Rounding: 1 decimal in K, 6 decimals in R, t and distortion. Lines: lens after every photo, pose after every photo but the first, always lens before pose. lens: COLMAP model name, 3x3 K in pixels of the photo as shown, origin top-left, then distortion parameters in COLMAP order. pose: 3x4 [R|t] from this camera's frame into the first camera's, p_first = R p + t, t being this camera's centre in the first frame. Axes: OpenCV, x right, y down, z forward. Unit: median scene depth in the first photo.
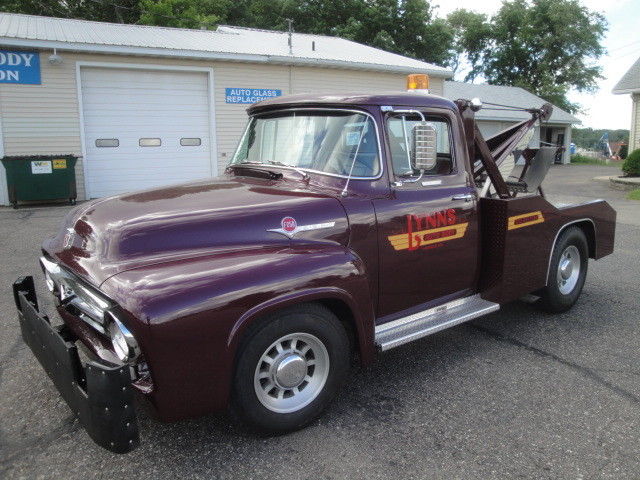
lens RADIAL K [[529.2, 0, 320.0], [0, 529.2, 240.0], [0, 0, 1]] dist [-0.163536, 0.137803]
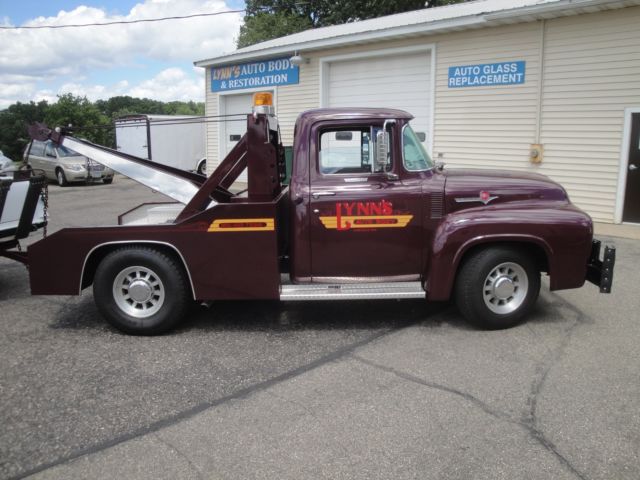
lens RADIAL K [[529.2, 0, 320.0], [0, 529.2, 240.0], [0, 0, 1]] dist [-0.163536, 0.137803]
pose [[0.275068, 0.192720, -0.941911, 0.615062], [-0.174370, 0.973456, 0.148252, -0.146925], [0.945480, 0.123461, 0.301371, 0.730258]]
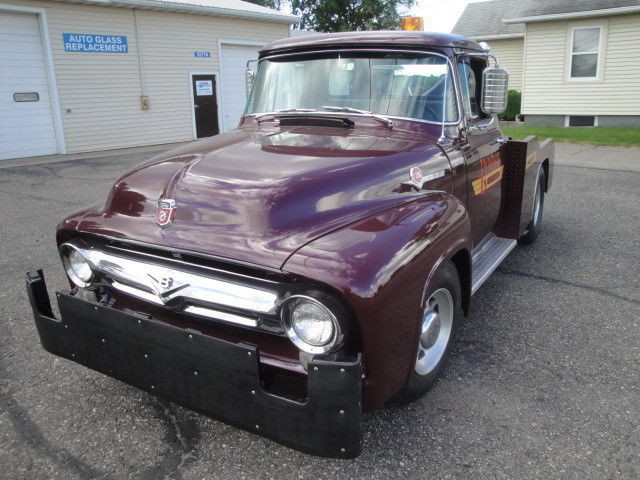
lens RADIAL K [[529.2, 0, 320.0], [0, 529.2, 240.0], [0, 0, 1]] dist [-0.163536, 0.137803]
pose [[0.938000, -0.106907, 0.329737, -0.109223], [0.076138, 0.991564, 0.104895, -0.005388], [-0.338169, -0.073286, 0.938228, 0.038309]]
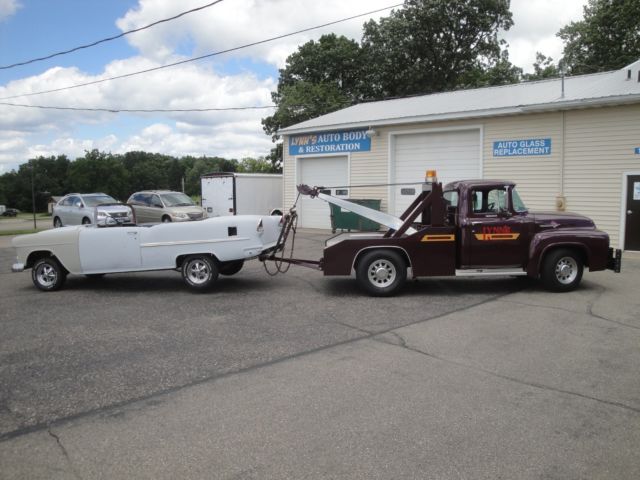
lens RADIAL K [[529.2, 0, 320.0], [0, 529.2, 240.0], [0, 0, 1]] dist [-0.163536, 0.137803]
pose [[0.271635, 0.097097, -0.957490, 0.863240], [-0.172386, 0.983716, 0.050851, -0.106562], [0.946836, 0.151245, 0.283949, 0.471845]]
